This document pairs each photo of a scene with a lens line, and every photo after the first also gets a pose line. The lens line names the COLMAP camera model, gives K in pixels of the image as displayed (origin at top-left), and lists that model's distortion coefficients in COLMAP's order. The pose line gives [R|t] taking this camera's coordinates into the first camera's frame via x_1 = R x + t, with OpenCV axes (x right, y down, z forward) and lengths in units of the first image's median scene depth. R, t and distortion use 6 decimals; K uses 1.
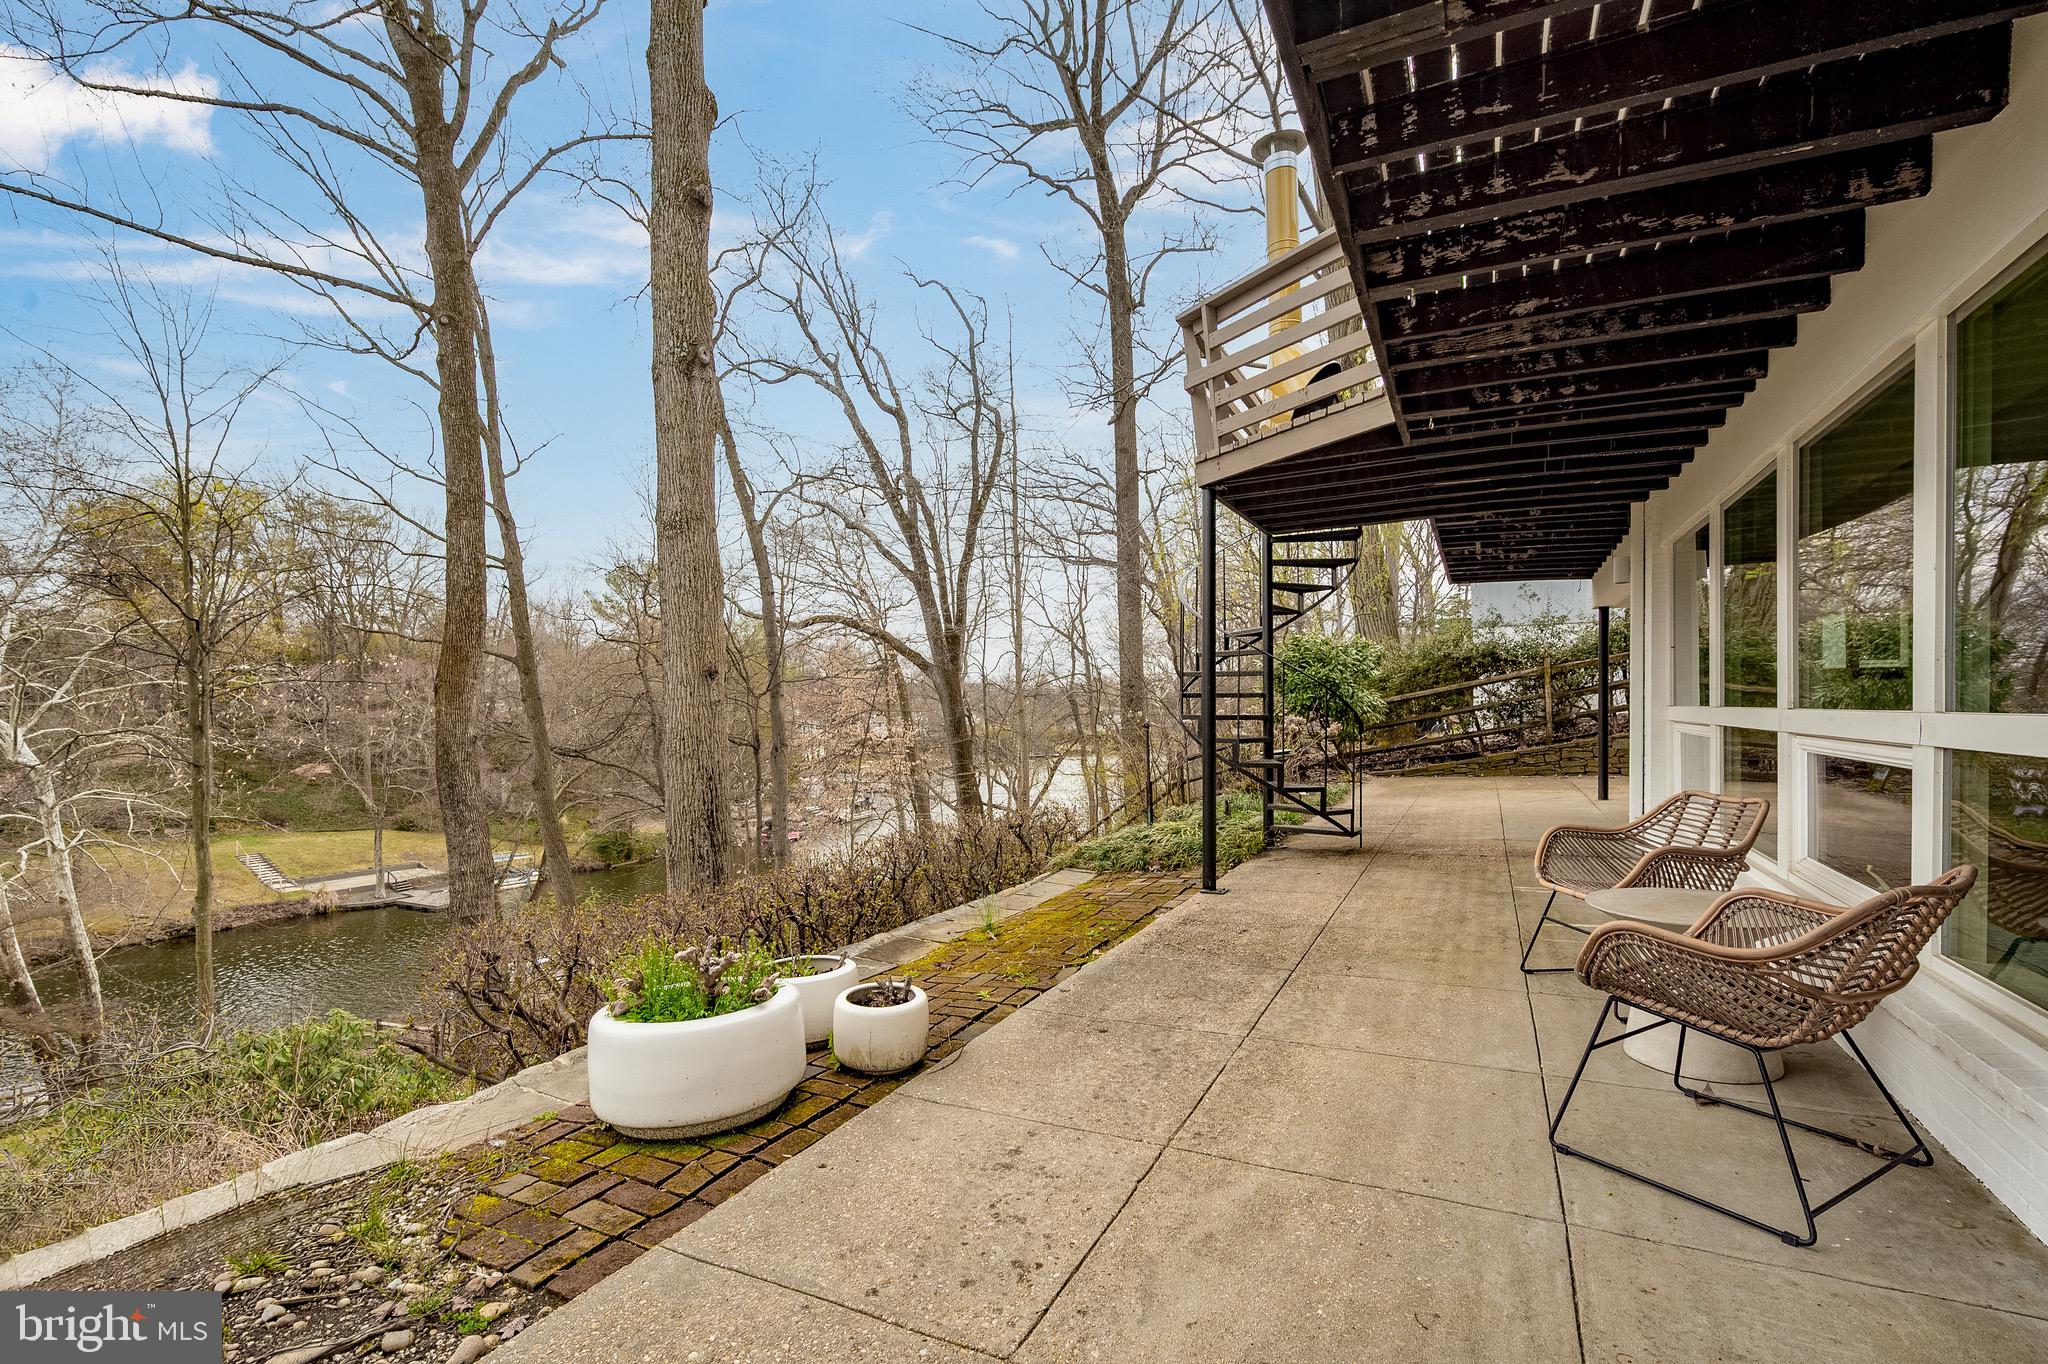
lens RADIAL K [[928.5, 0, 1004.5], [0, 928.5, 718.6], [0, 0, 1]] dist [-0.001803, -0.000356]
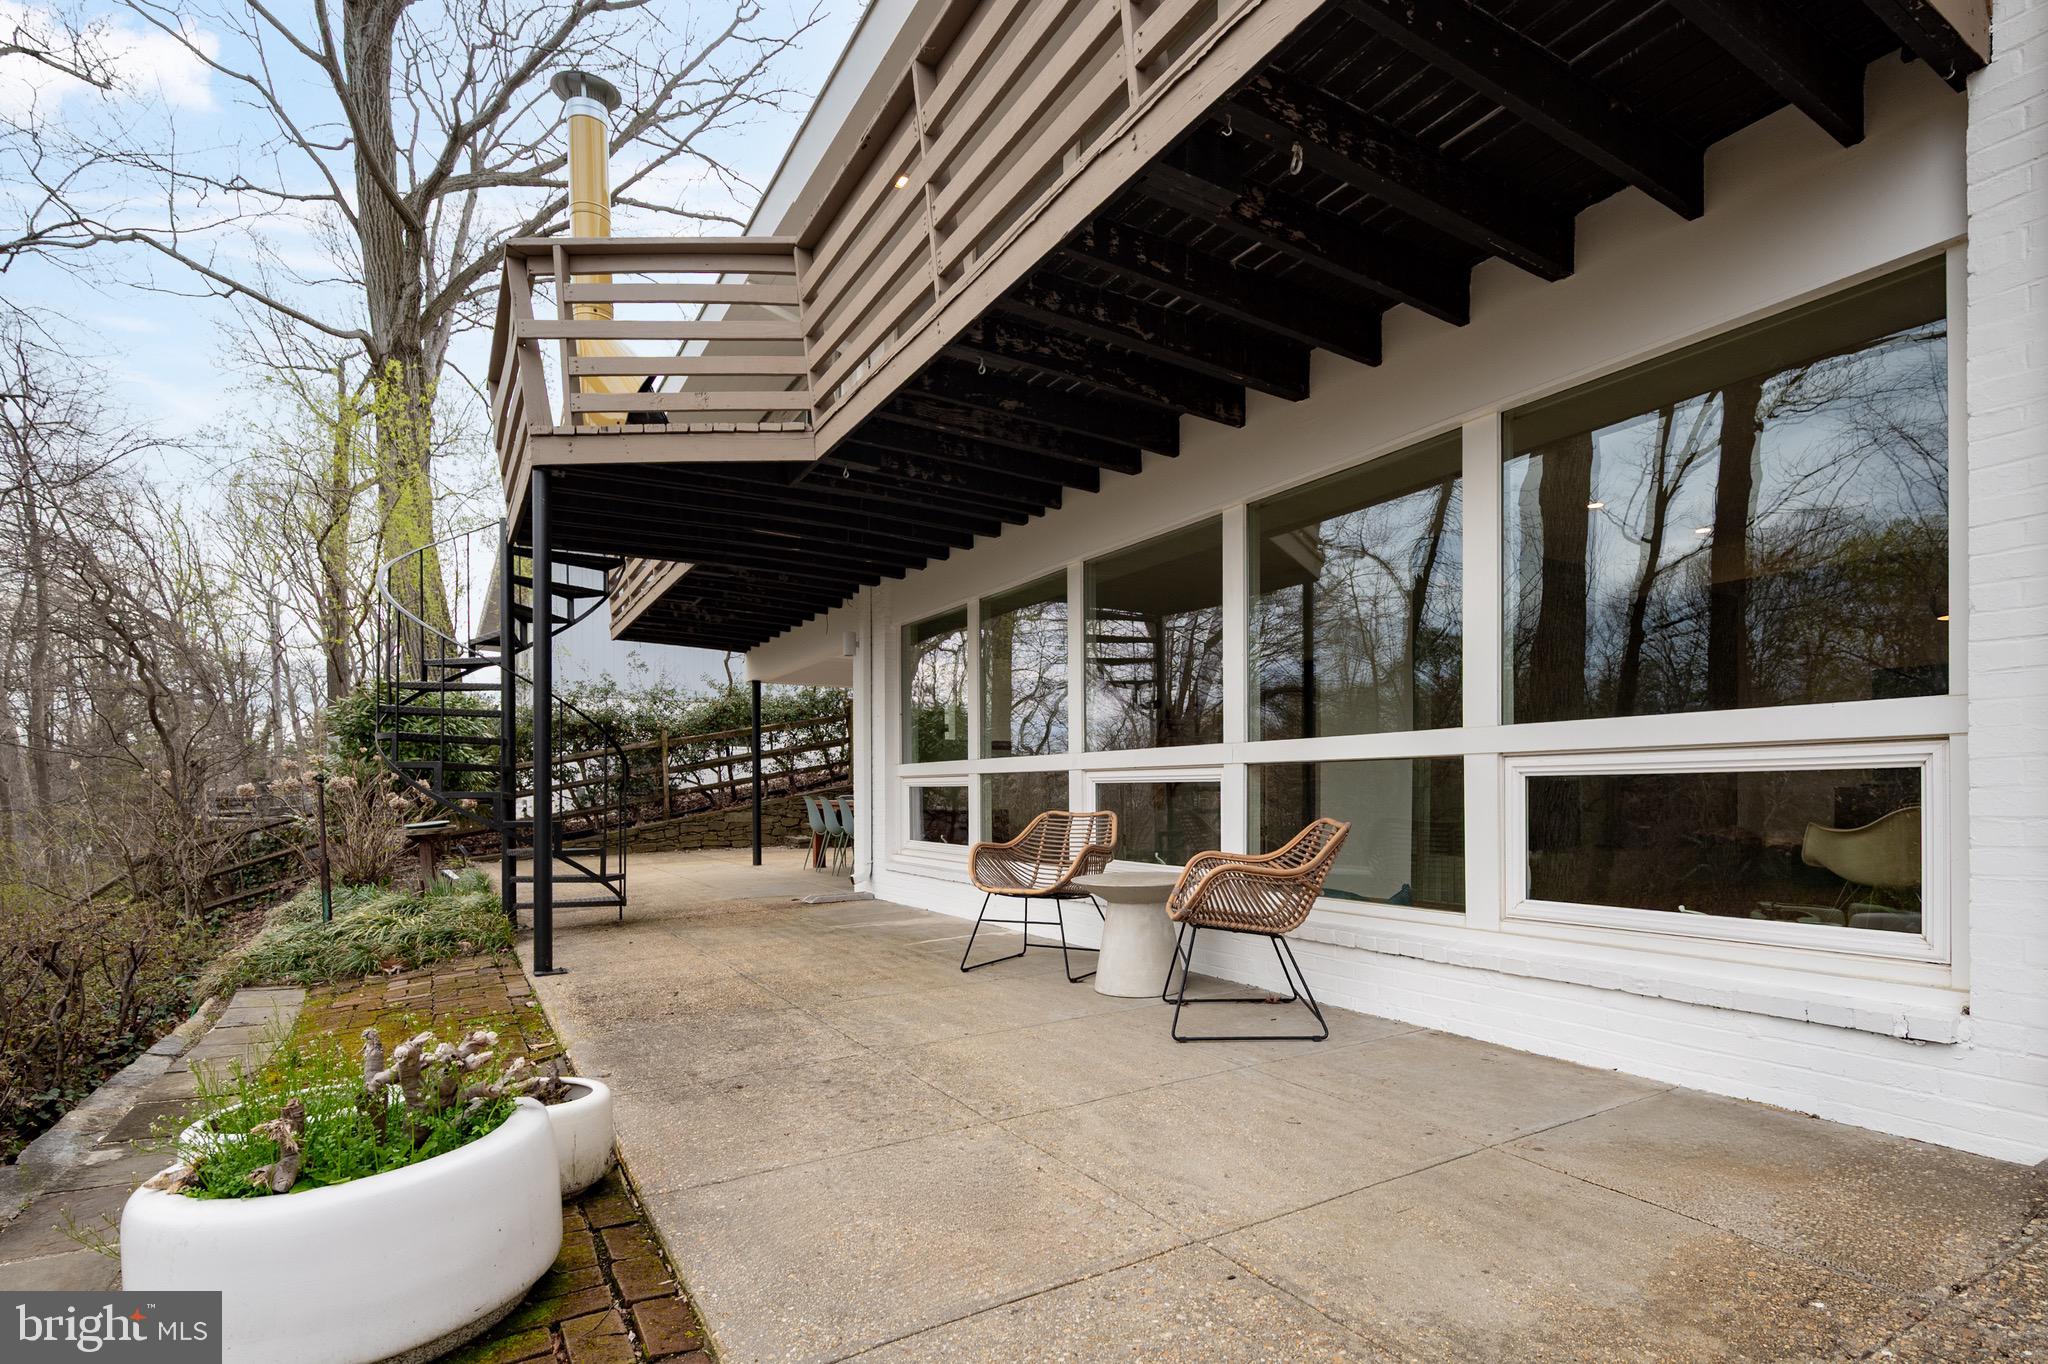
lens RADIAL K [[1042.4, 0, 1105.6], [0, 1042.4, 810.9], [0, 0, 1]] dist [-0.020545, -0.000969]
pose [[0.494846, -0.007073, 0.868952, -0.448600], [0.009120, 0.999954, 0.002946, 0.065914], [-0.868933, 0.006467, 0.494888, 0.185295]]
